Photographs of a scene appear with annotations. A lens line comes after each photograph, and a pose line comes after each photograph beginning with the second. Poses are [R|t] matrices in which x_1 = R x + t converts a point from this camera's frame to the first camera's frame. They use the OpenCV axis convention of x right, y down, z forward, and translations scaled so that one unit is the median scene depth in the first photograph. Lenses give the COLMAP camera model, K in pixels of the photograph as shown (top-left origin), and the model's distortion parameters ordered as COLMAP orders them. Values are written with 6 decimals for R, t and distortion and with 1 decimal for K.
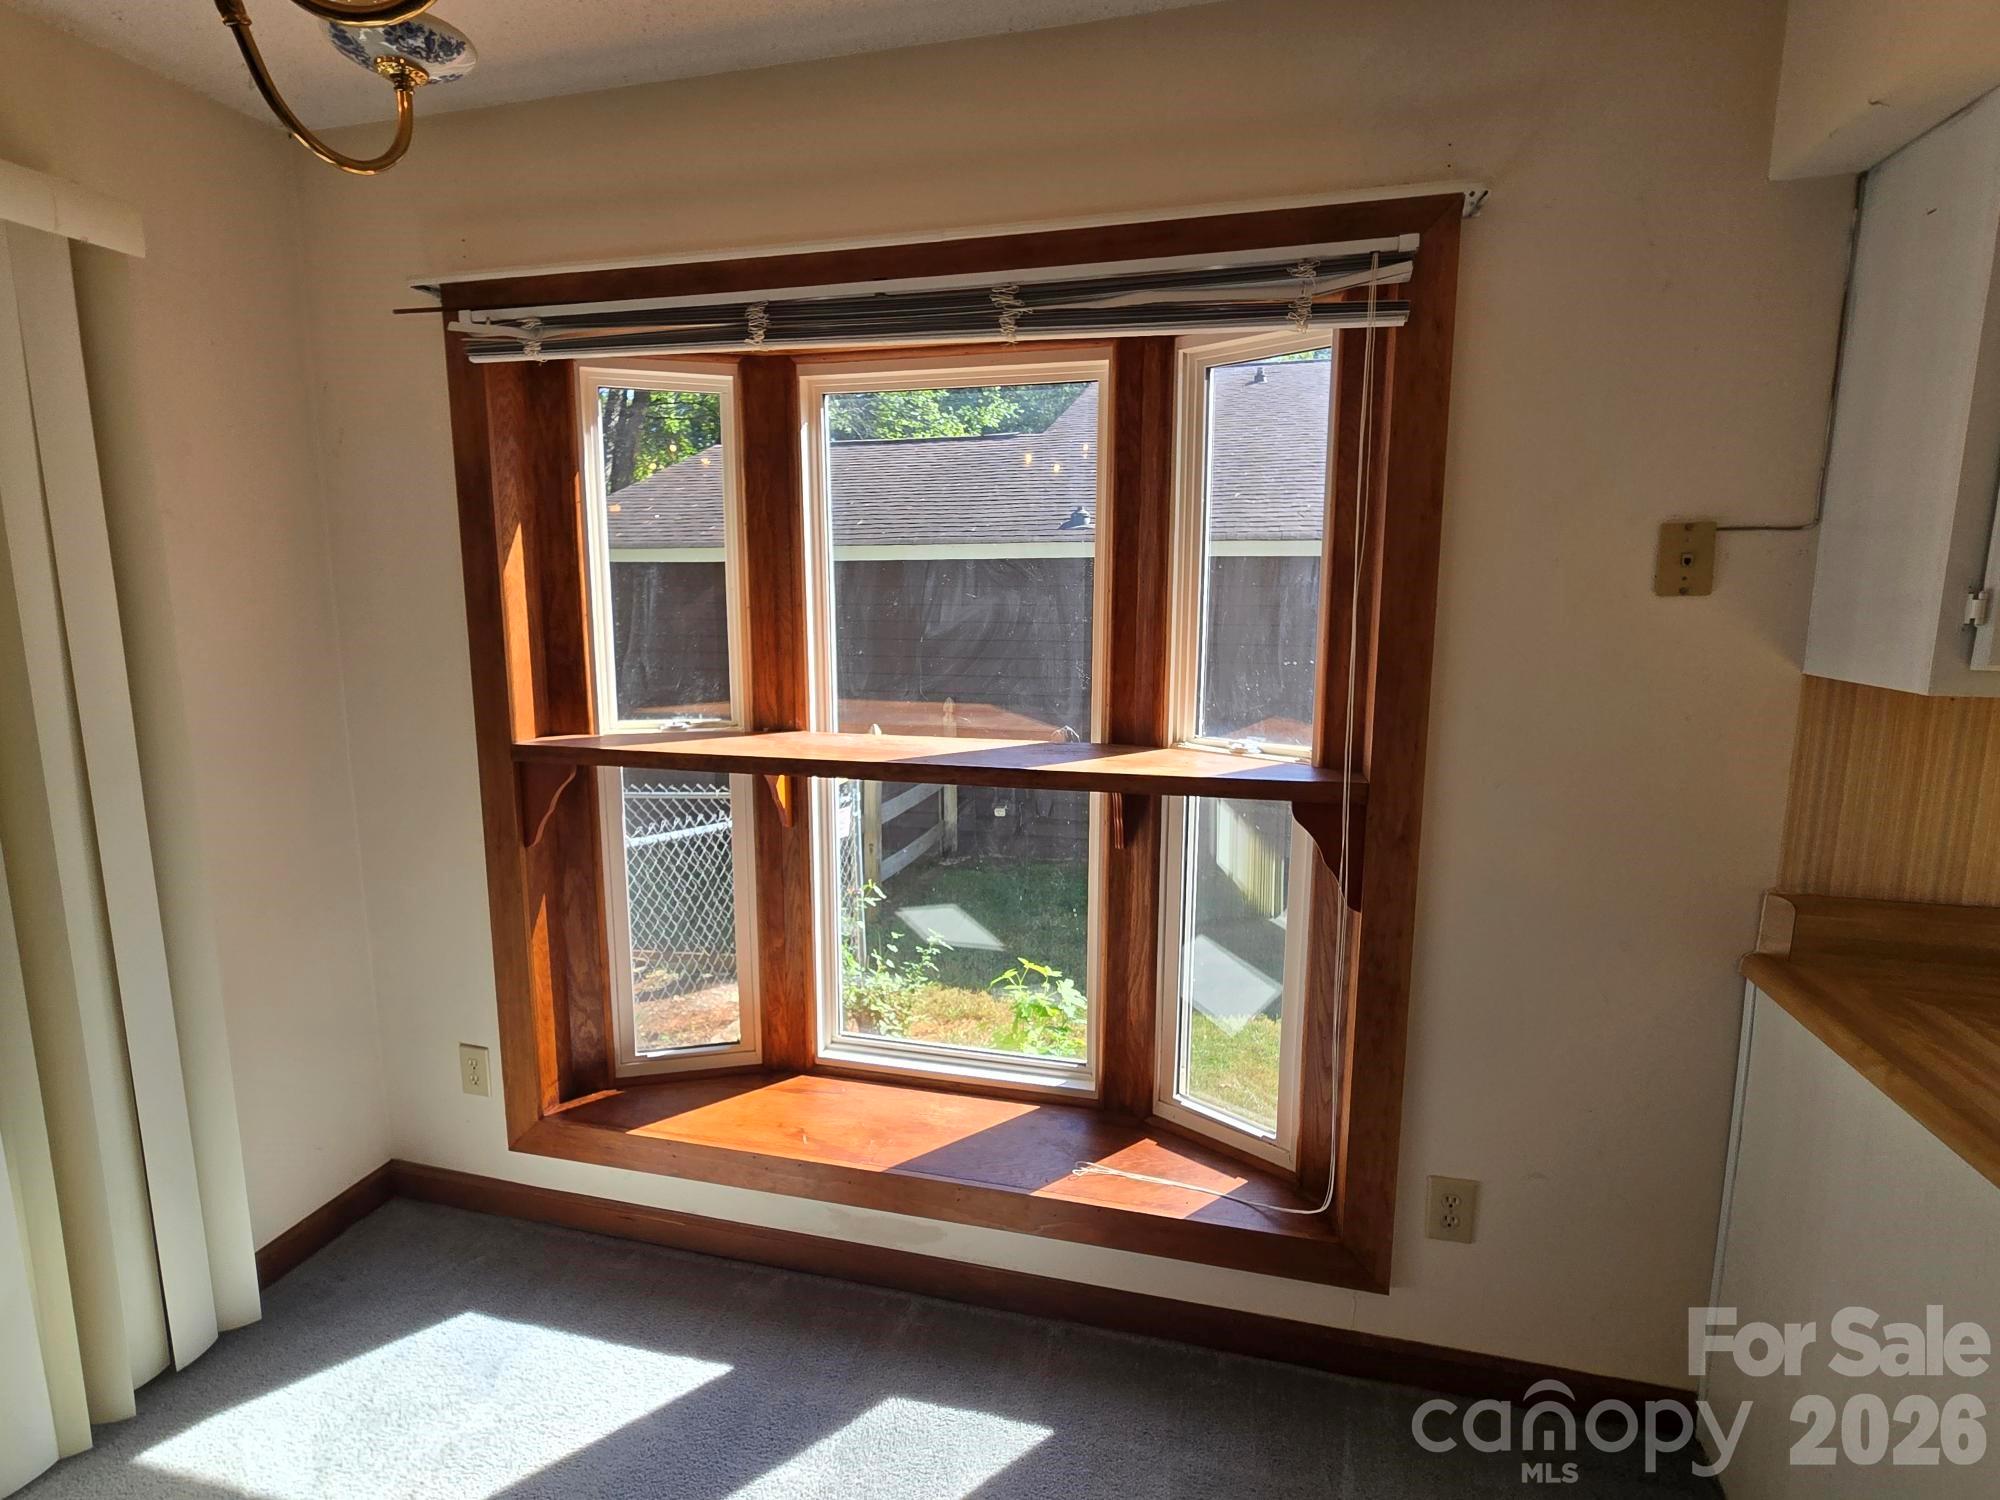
lens RADIAL K [[998.3, 0, 1000.0], [0, 998.3, 750.0], [0, 0, 1]] dist [-0.003306, 0.000030]
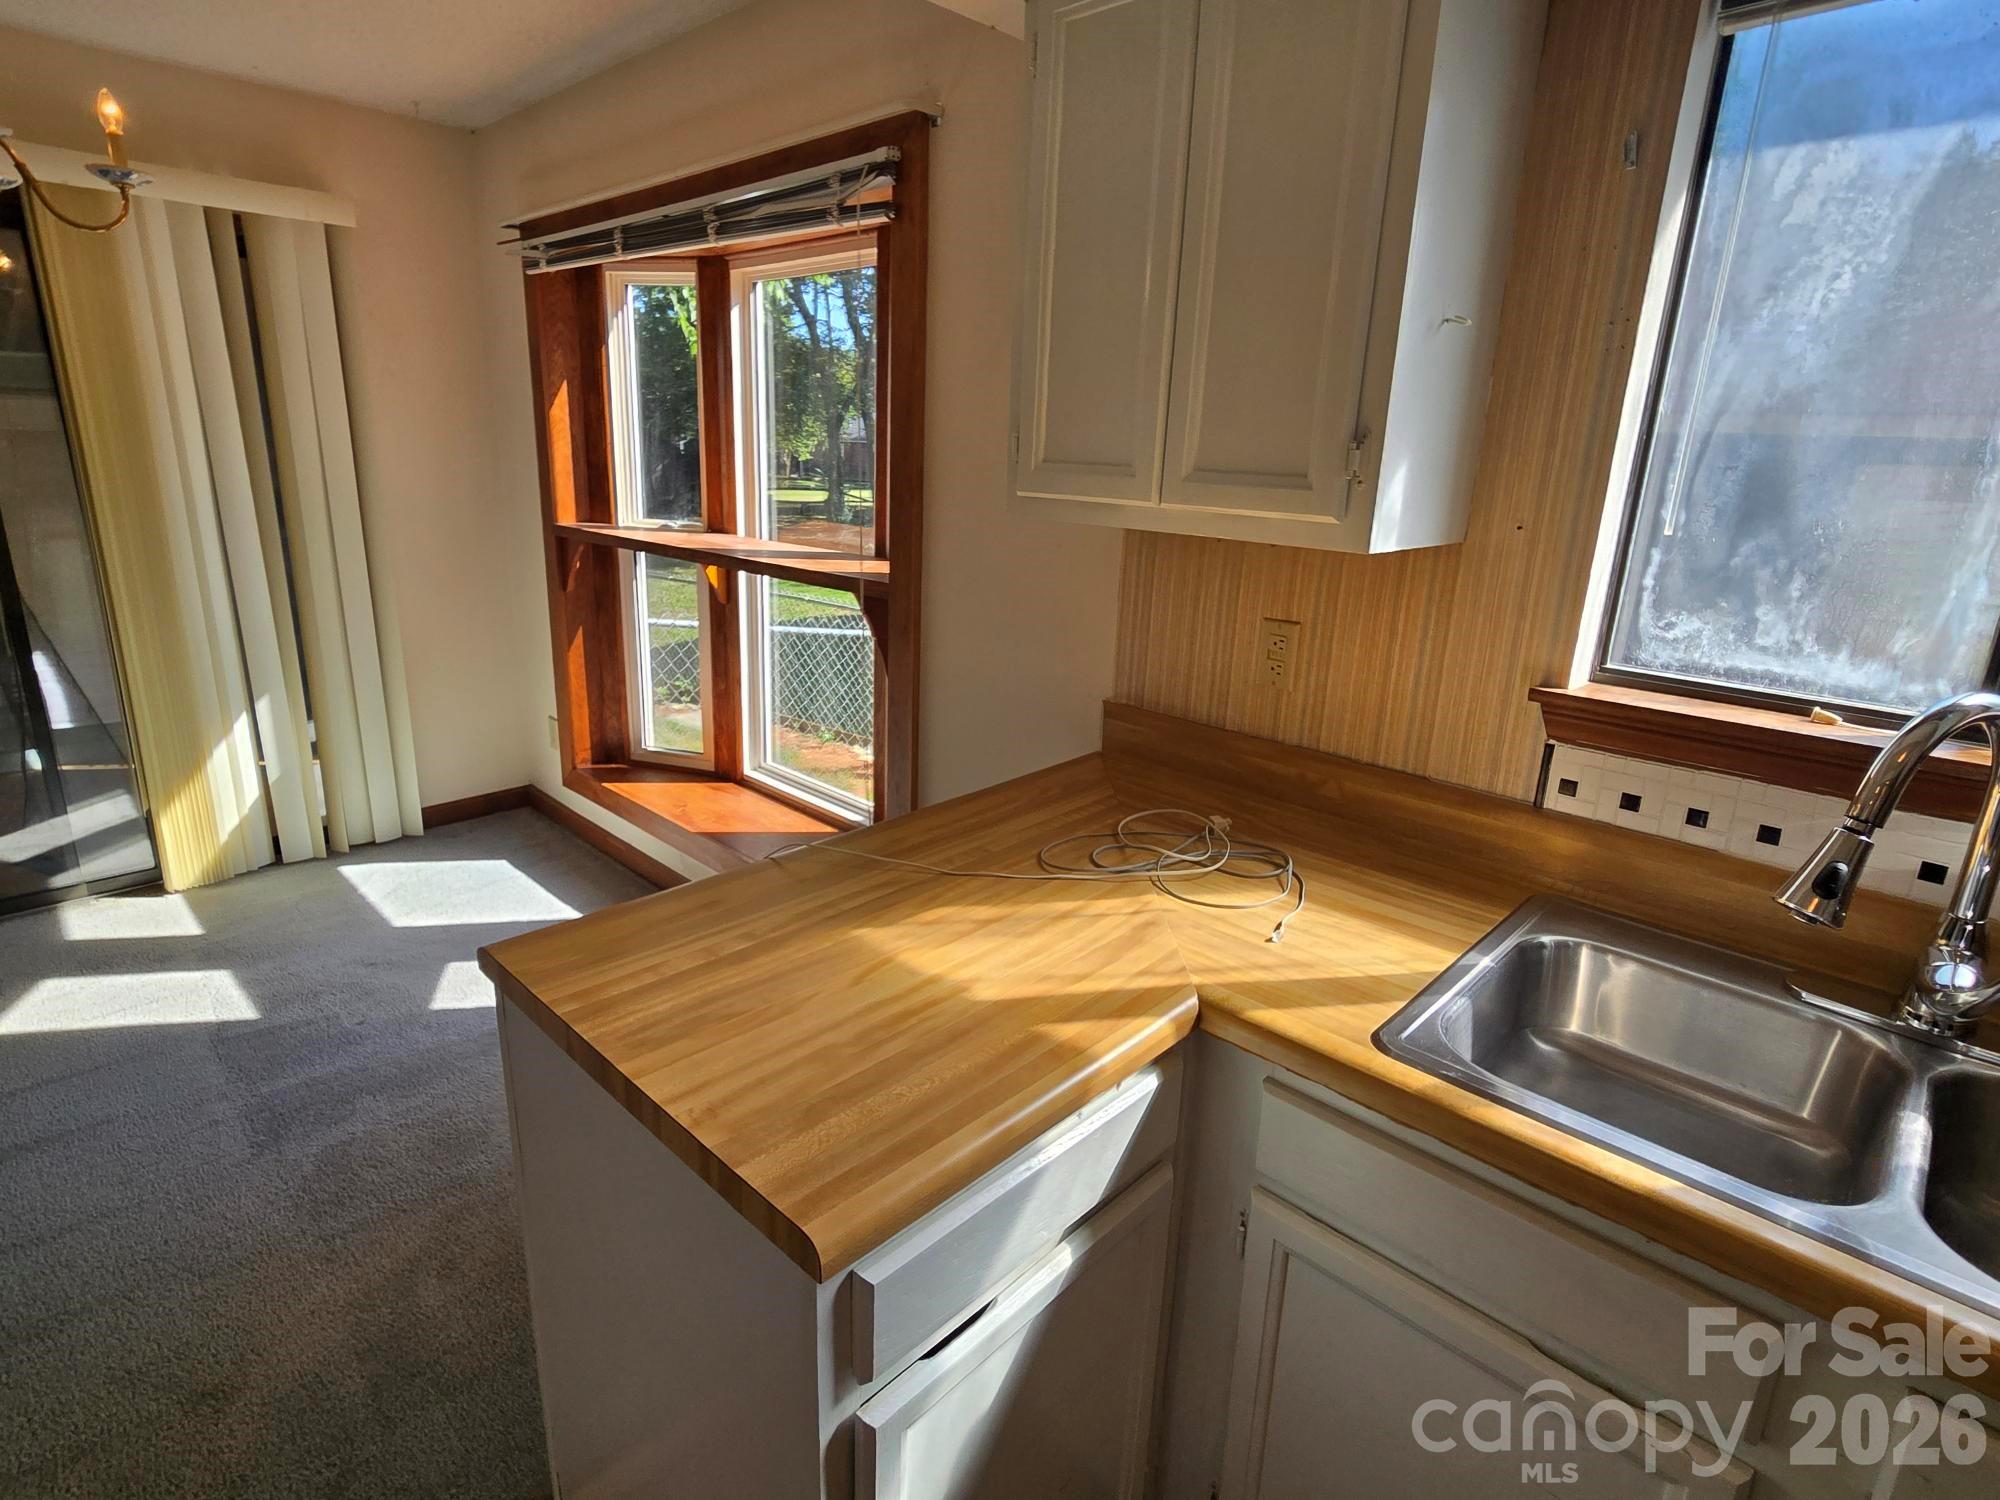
lens RADIAL K [[1043.5, 0, 1000.0], [0, 1043.5, 750.0], [0, 0, 1]] dist [-0.001268, -0.000361]
pose [[0.864762, 0.169146, -0.472838, 0.937708], [-0.114656, 0.983201, 0.142023, 0.029235], [0.488917, -0.068602, 0.869628, -0.111390]]
